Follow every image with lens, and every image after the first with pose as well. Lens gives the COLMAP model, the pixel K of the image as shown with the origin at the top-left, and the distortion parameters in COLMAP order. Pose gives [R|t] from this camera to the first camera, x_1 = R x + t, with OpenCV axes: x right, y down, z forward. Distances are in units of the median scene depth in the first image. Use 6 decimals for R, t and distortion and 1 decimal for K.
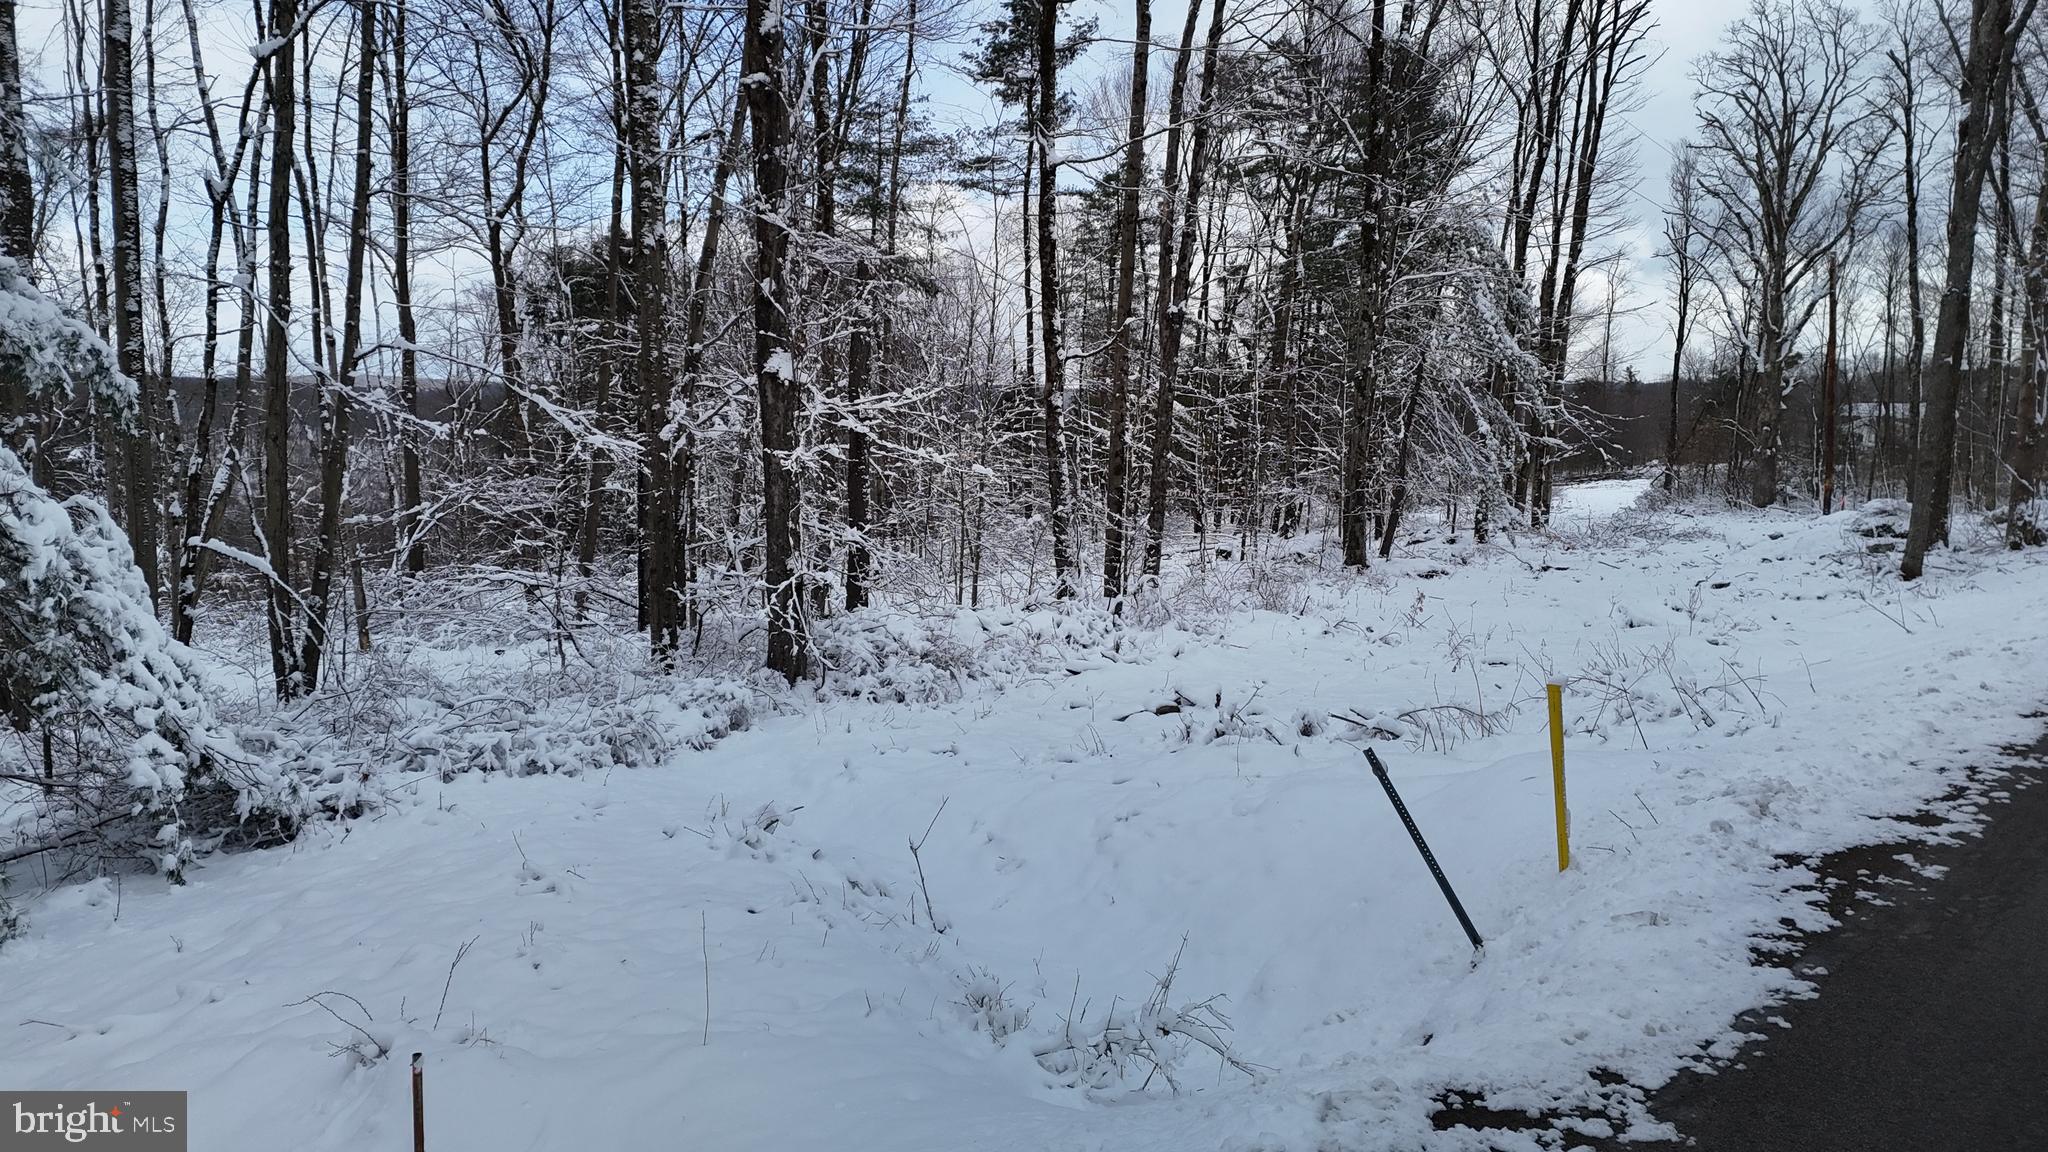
lens RADIAL K [[1493.7, 0, 1018.7], [0, 1493.7, 573.6], [0, 0, 1]] dist [0.054005, -0.029336]
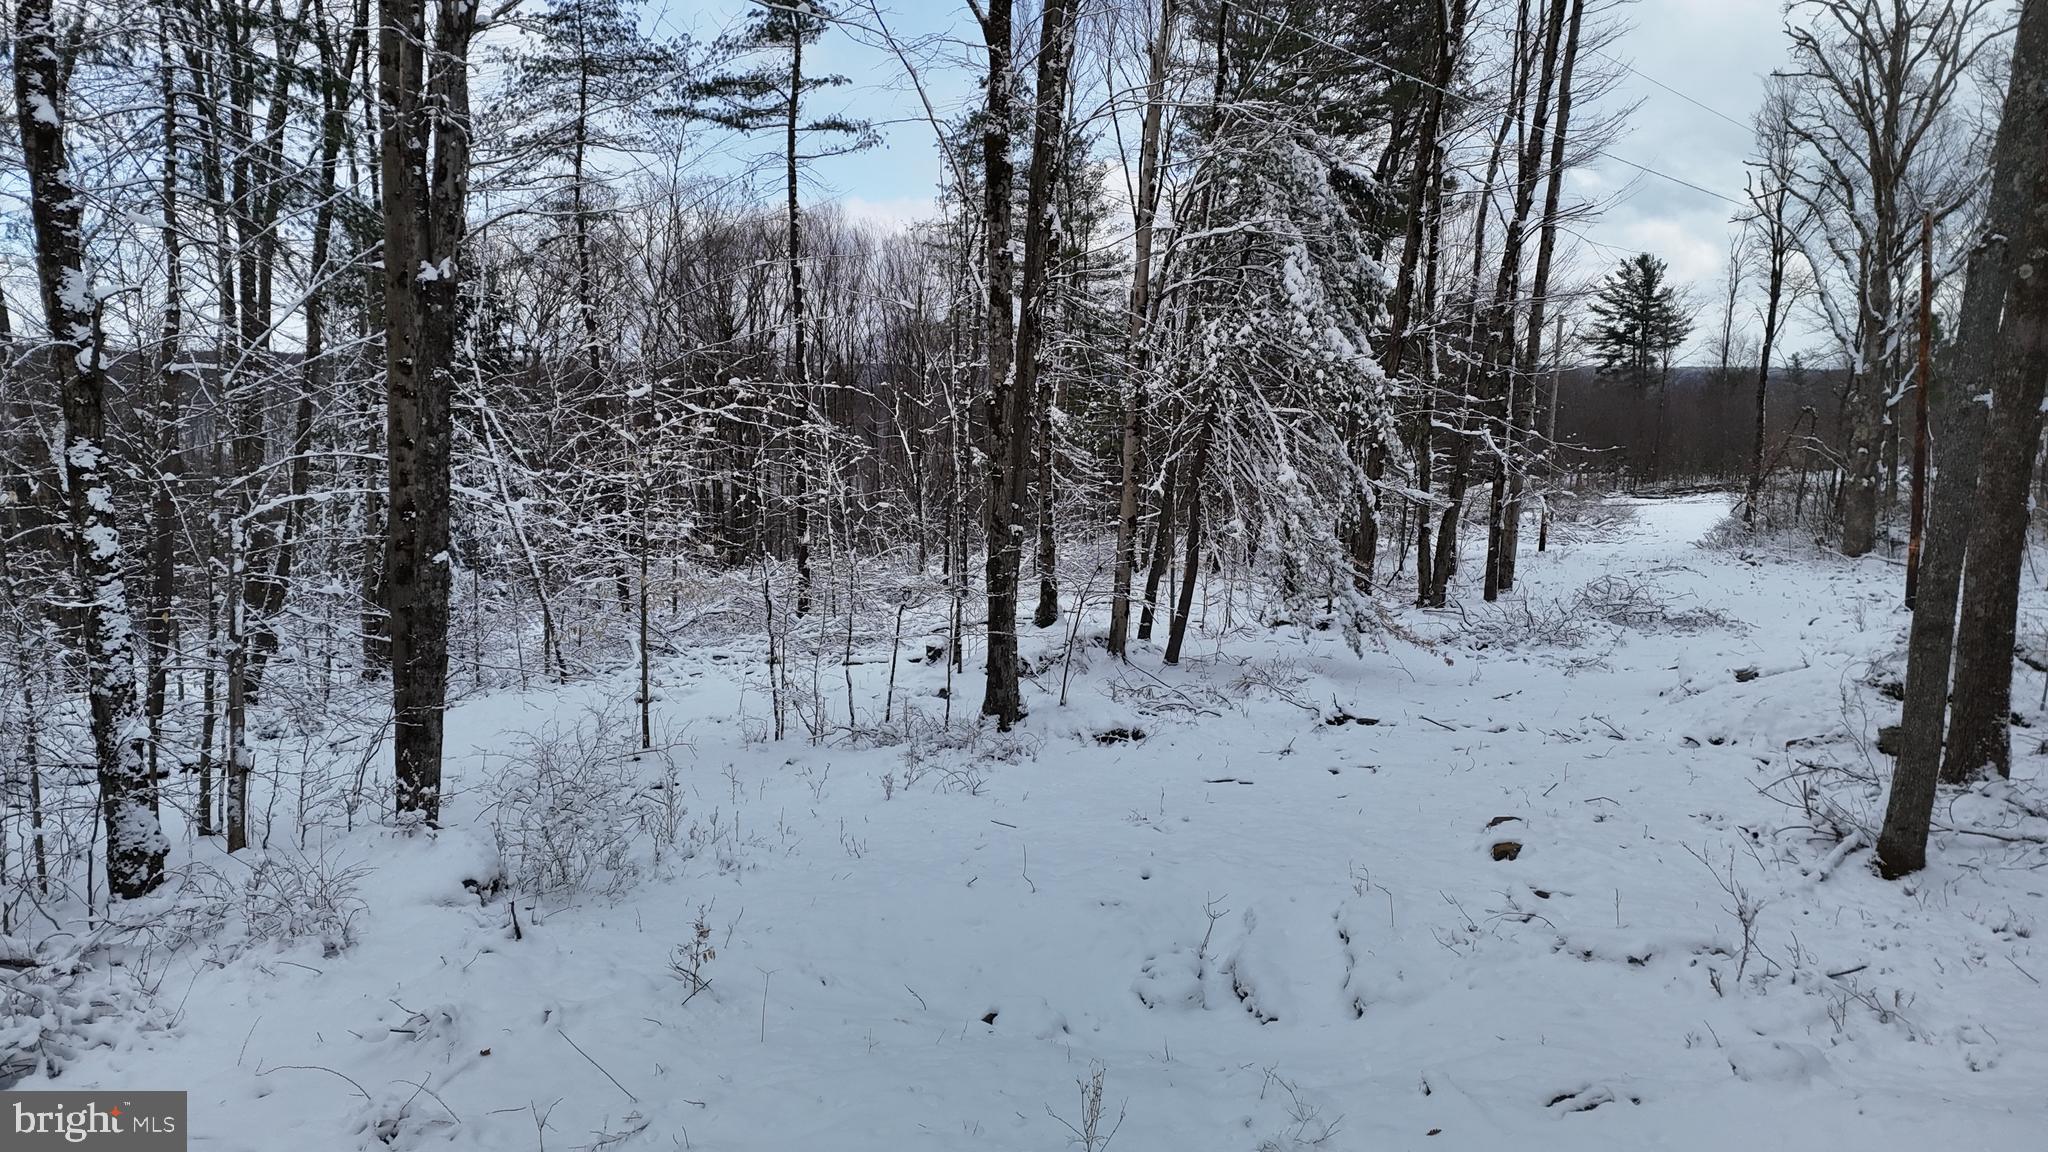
lens RADIAL K [[1493.7, 0, 1018.7], [0, 1493.7, 573.6], [0, 0, 1]] dist [0.054005, -0.029336]
pose [[0.995331, 0.021949, -0.093993, 0.155044], [-0.020657, 0.999679, 0.014700, -0.038097], [0.094286, -0.012690, 0.995464, 0.219949]]
